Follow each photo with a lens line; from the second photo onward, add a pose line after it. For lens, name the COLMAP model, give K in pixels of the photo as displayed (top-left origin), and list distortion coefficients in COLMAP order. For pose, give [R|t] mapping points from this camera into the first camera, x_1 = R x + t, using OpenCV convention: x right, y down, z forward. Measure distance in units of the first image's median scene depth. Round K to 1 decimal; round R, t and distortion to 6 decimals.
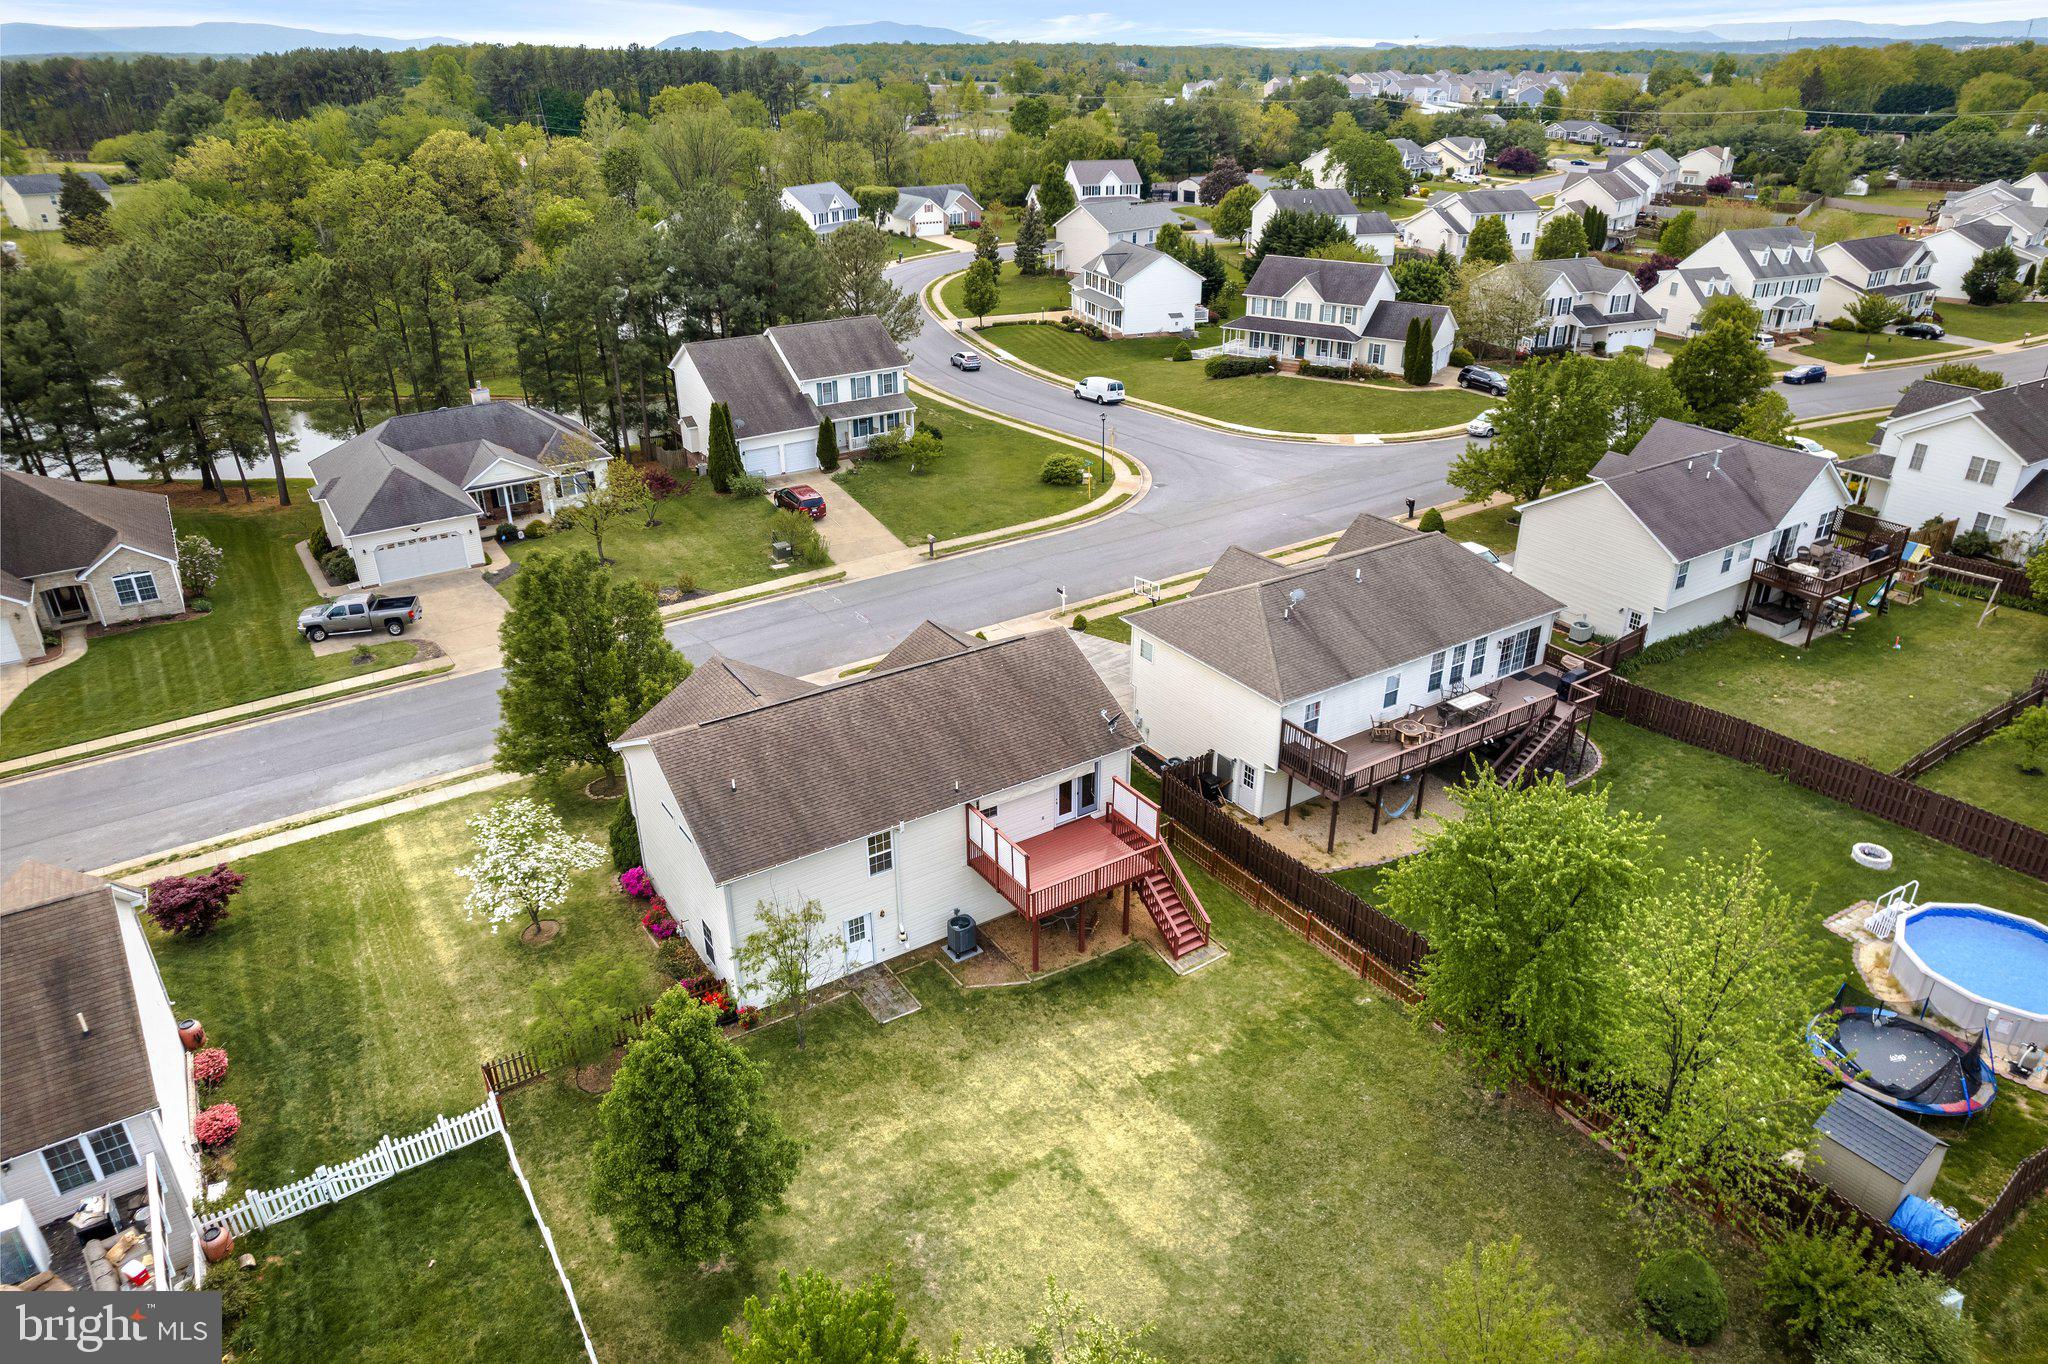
lens RADIAL K [[1321.2, 0, 1024.0], [0, 1321.2, 682.0], [0, 0, 1]] dist [-0.073245, 0.063318]
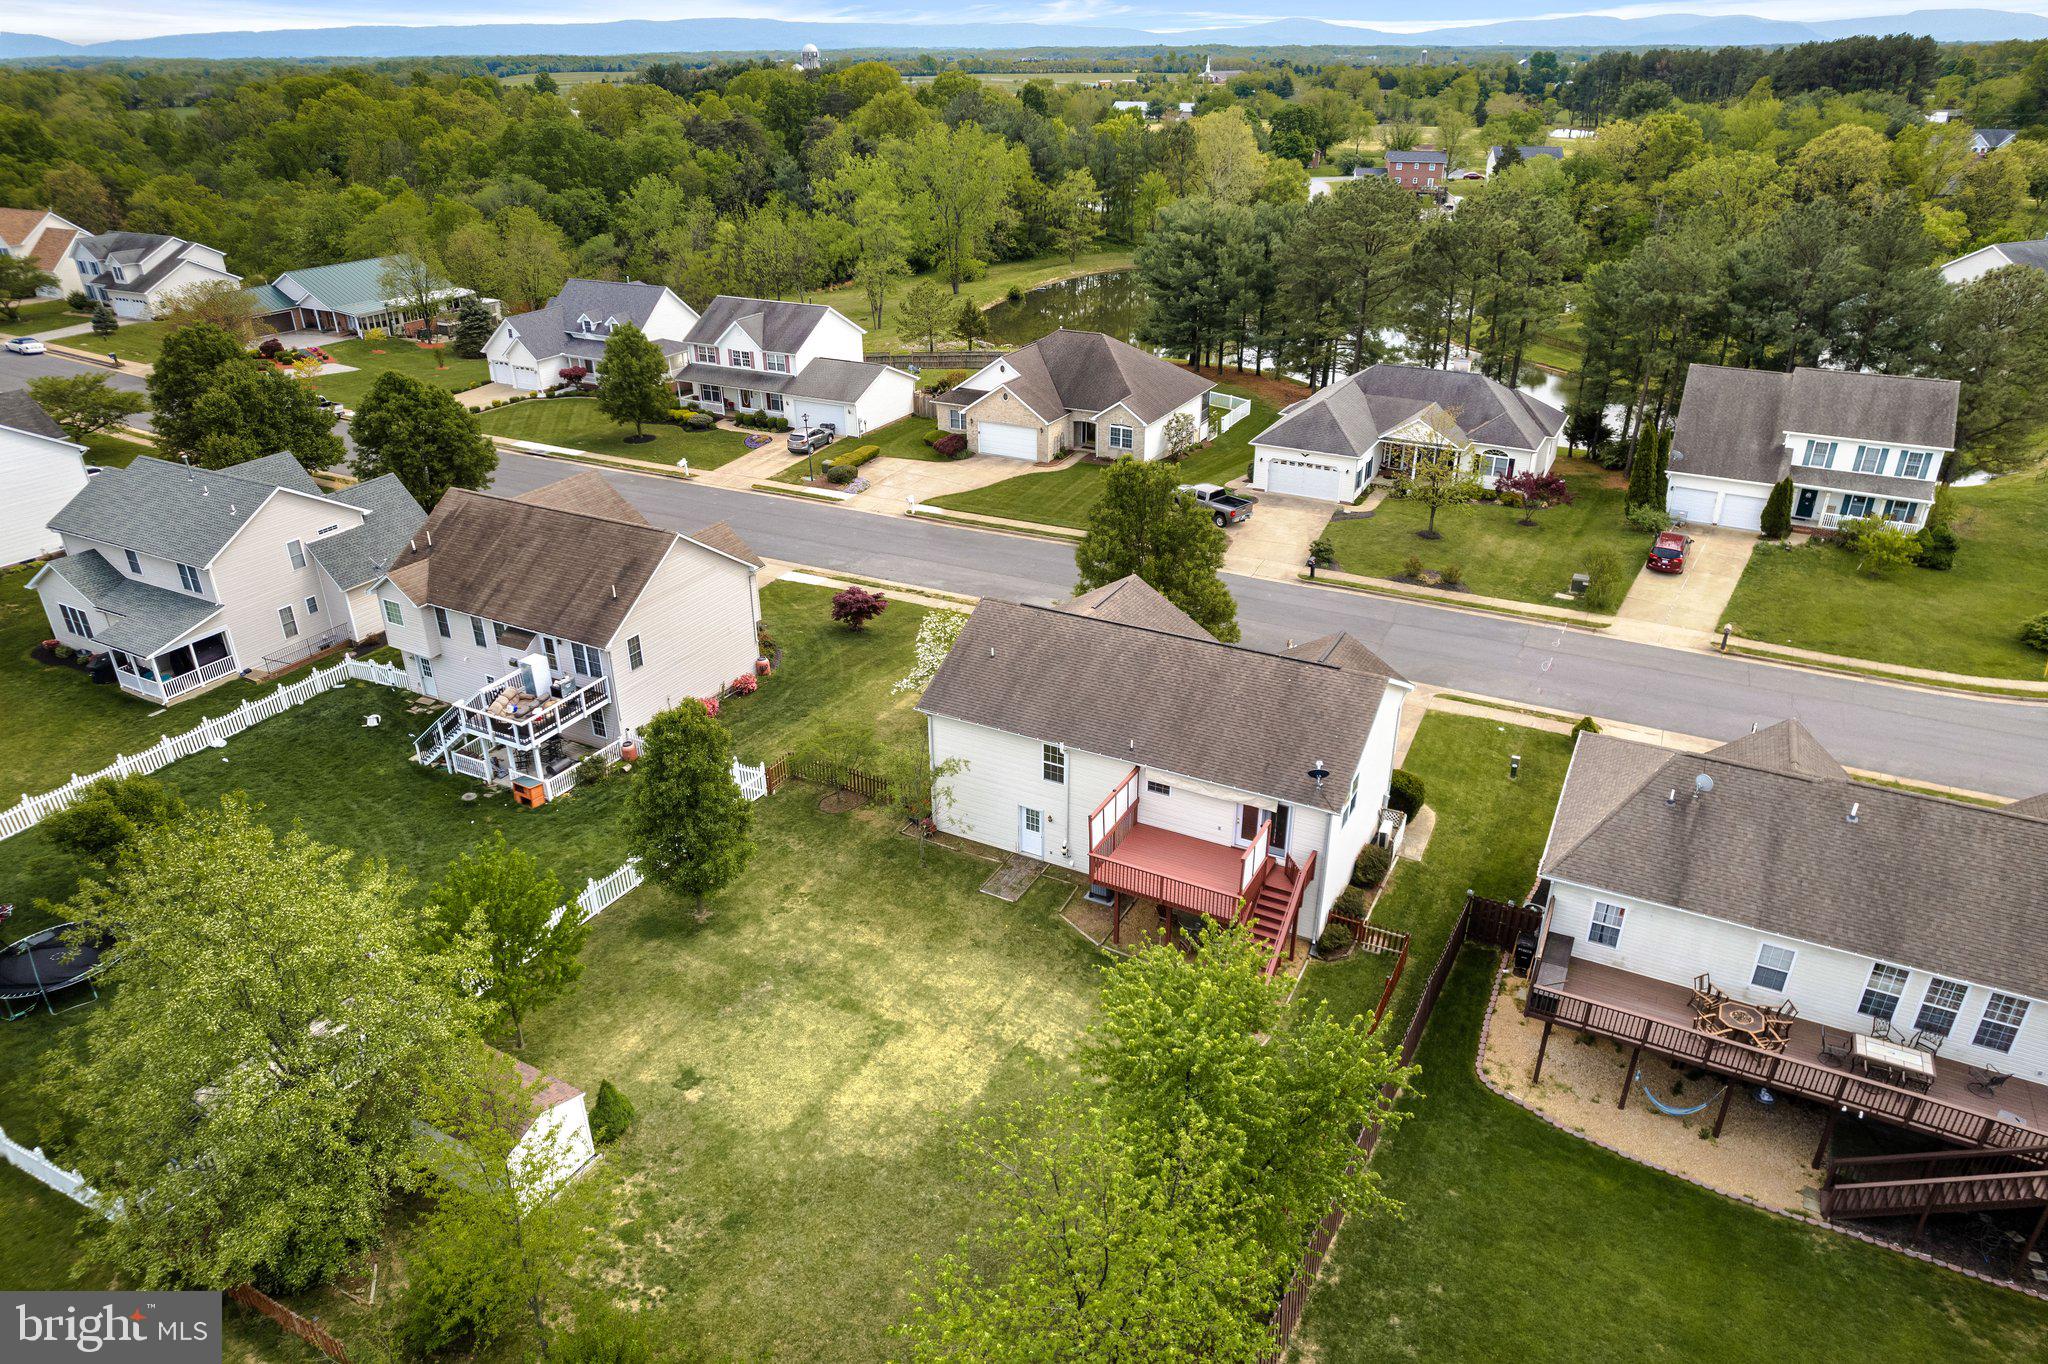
lens RADIAL K [[1313.3, 0, 1024.0], [0, 1313.3, 682.0], [0, 0, 1]] dist [-0.060956, 0.022035]
pose [[0.472257, 0.386056, -0.792423, 0.446002], [-0.378296, 0.900755, 0.213383, -0.097423], [0.796157, 0.198998, 0.571432, 0.203289]]
